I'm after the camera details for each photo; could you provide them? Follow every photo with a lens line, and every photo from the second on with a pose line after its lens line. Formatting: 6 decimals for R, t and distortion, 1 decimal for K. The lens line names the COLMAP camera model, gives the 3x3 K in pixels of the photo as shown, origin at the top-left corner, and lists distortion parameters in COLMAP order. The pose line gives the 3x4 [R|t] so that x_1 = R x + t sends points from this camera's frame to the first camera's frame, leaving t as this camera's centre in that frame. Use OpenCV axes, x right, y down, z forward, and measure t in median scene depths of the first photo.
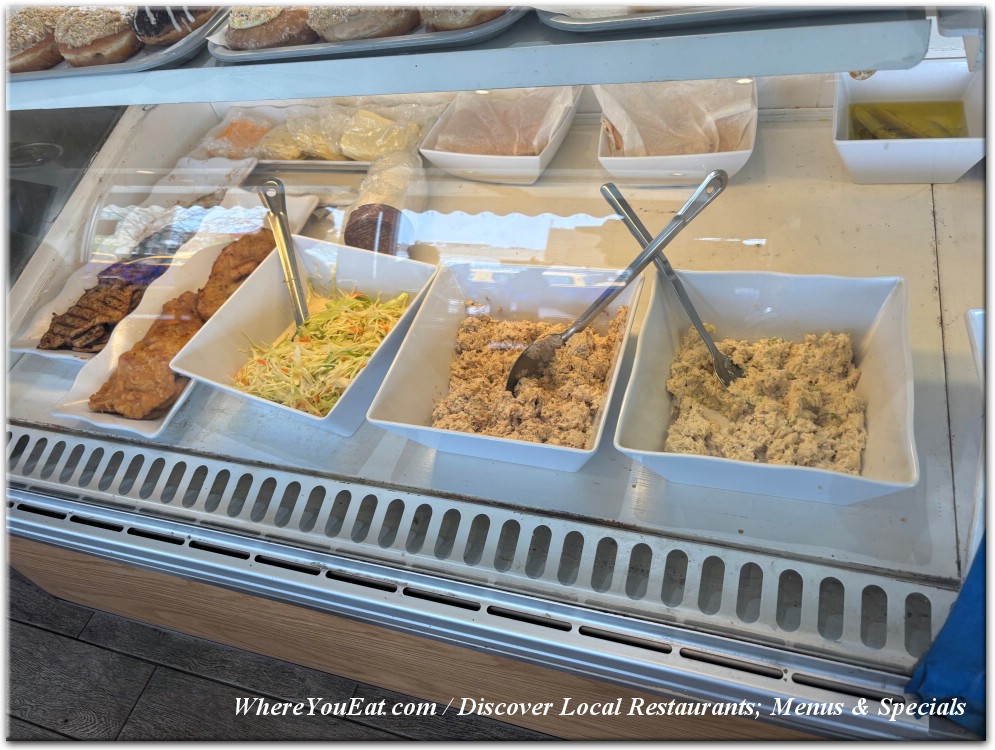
lens RADIAL K [[727.5, 0, 493.0], [0, 727.5, 372.7], [0, 0, 1]] dist [0.026666, -0.040840]
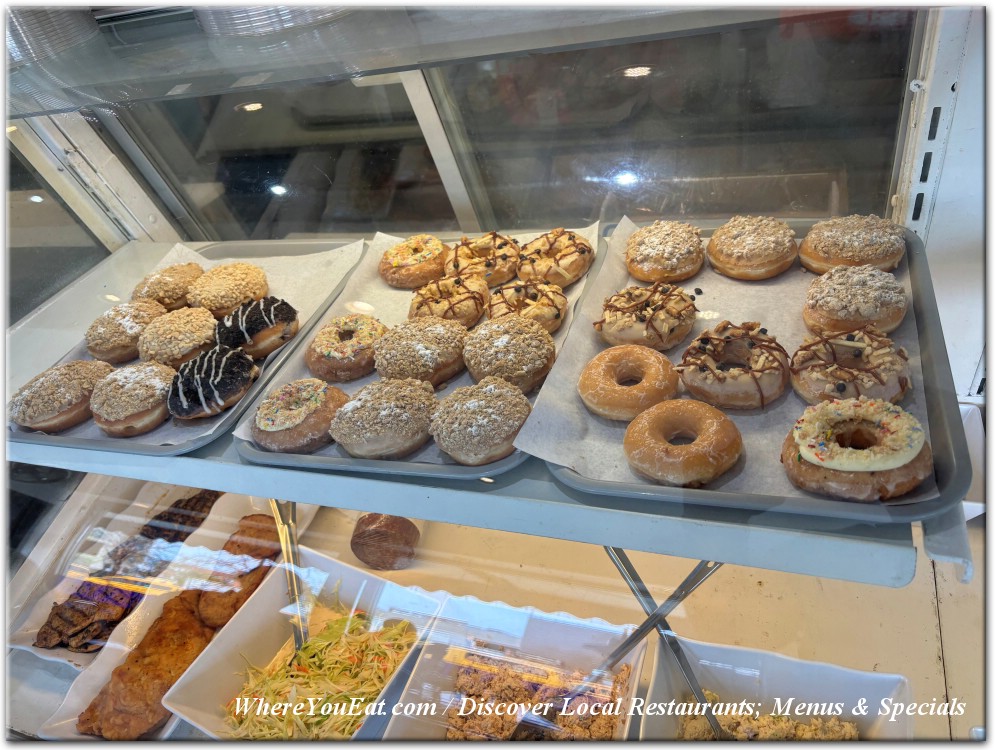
lens RADIAL K [[727.5, 0, 497.1], [0, 727.5, 373.7], [0, 0, 1]] dist [0.026666, -0.040840]
pose [[0.999358, 0.035294, -0.006076, -0.003376], [-0.035805, 0.980948, -0.190943, -0.253138], [-0.000779, 0.191038, 0.981582, -0.042704]]
